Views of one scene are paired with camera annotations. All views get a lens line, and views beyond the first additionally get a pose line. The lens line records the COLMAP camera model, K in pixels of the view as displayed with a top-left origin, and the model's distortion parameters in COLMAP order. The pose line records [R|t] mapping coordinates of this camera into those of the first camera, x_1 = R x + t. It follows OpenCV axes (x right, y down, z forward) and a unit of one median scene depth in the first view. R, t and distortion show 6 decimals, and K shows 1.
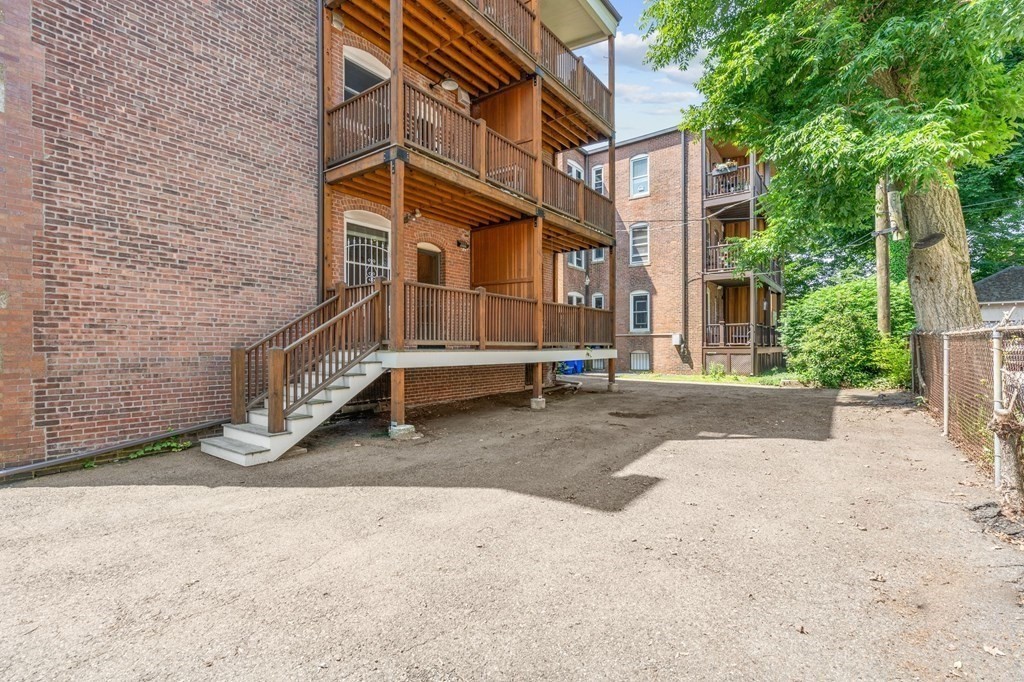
lens RADIAL K [[471.2, 0, 518.1], [0, 471.2, 342.4], [0, 0, 1]] dist [-0.002451, 0.000312]
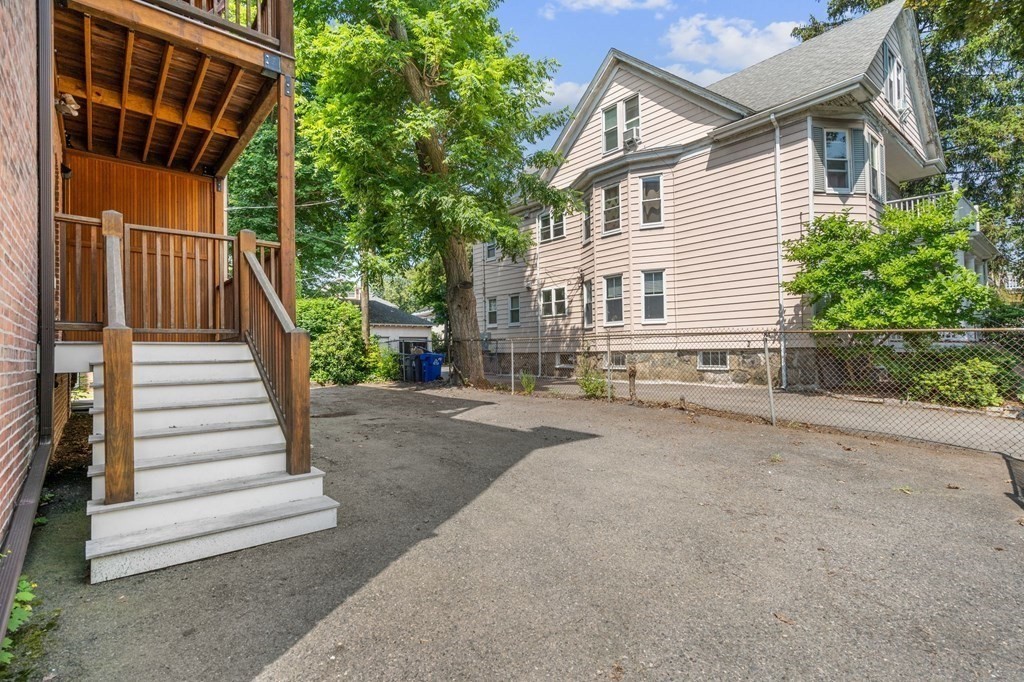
lens RADIAL K [[471.2, 0, 518.1], [0, 471.2, 342.4], [0, 0, 1]] dist [-0.002451, 0.000312]
pose [[0.243361, 0.005476, 0.969920, -1.321245], [-0.004377, 0.999980, -0.004548, 0.023978], [-0.969926, -0.003138, 0.243380, 0.722113]]
